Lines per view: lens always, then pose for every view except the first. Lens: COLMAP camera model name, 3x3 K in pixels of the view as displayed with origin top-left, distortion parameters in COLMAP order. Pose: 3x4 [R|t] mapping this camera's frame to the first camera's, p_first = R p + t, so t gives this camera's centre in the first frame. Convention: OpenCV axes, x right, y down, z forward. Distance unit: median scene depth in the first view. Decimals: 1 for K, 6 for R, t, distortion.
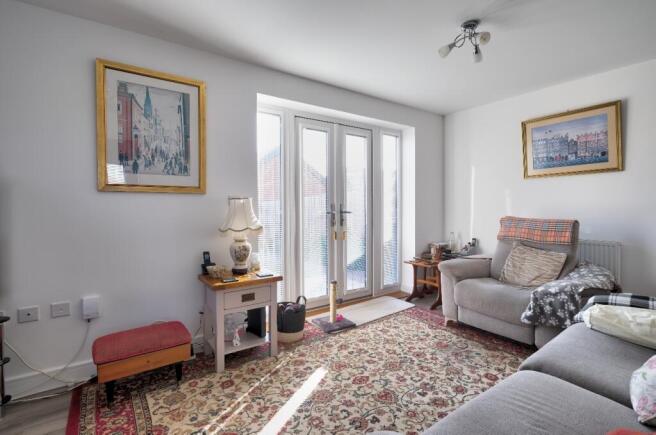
lens RADIAL K [[312.1, 0, 328.6], [0, 312.1, 210.9], [0, 0, 1]] dist [-0.000638, -0.000234]
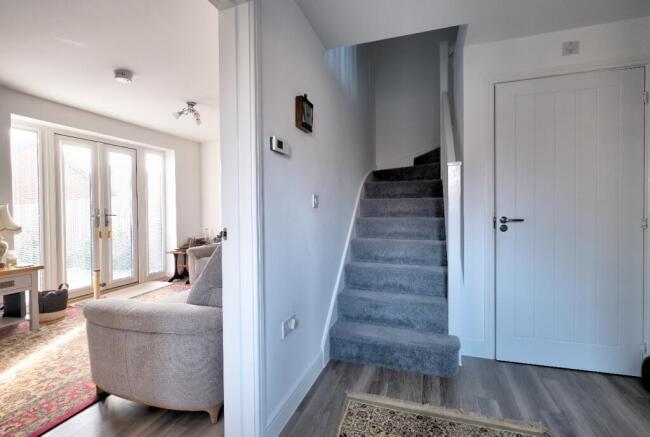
lens RADIAL K [[302.1, 0, 326.9], [0, 302.1, 211.1], [0, 0, 1]] dist [-0.003511, -0.001522]
pose [[0.806296, -0.009248, 0.591440, 0.049751], [0.015947, 0.999854, -0.006107, 0.011355], [-0.591298, 0.014356, 0.806326, -0.554213]]
